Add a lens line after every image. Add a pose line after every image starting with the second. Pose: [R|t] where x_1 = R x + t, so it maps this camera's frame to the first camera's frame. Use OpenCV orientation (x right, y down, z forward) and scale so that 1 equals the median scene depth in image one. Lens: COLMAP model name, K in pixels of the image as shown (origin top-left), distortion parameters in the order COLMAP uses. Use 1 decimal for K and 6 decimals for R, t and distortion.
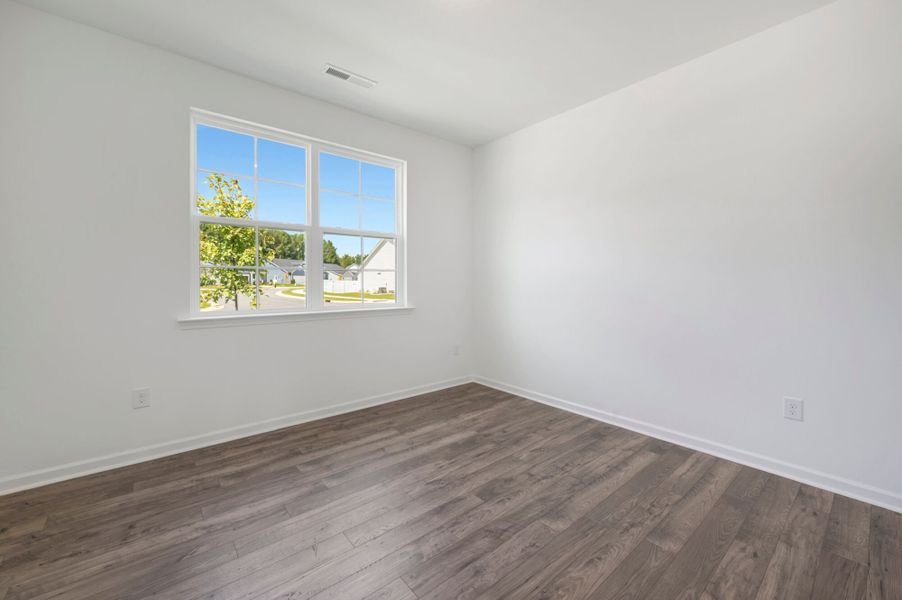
lens RADIAL K [[364.1, 0, 454.1], [0, 364.1, 287.7], [0, 0, 1]] dist [0.000980, 0.000286]
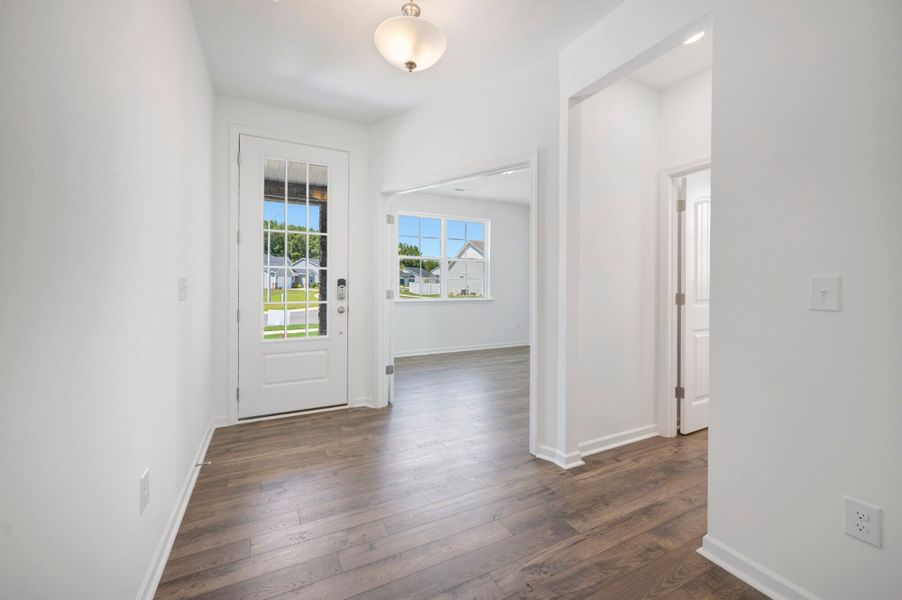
lens RADIAL K [[364.1, 0, 454.1], [0, 364.1, 287.7], [0, 0, 1]] dist [0.000980, 0.000286]
pose [[0.976778, 0.007180, -0.214134, 0.113343], [-0.008949, 0.999933, -0.007290, 0.015341], [0.214067, 0.009037, 0.976777, -1.077501]]
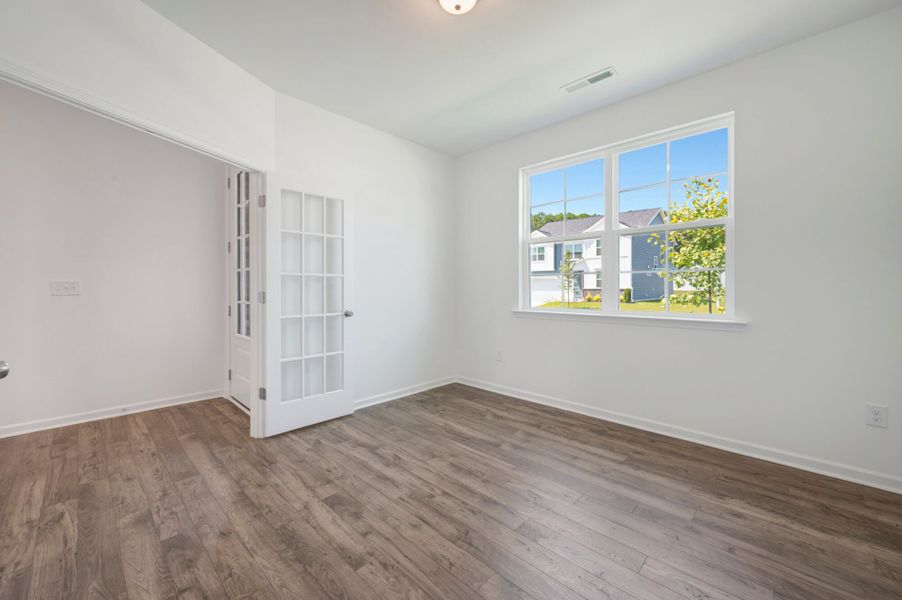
lens RADIAL K [[364.7, 0, 452.4], [0, 364.7, 290.3], [0, 0, 1]] dist [0.001681, -0.000005]
pose [[0.102502, 0.011460, -0.994667, 0.671452], [-0.012859, 0.999865, 0.010195, -0.007780], [0.994650, 0.011745, 0.102635, 0.523393]]
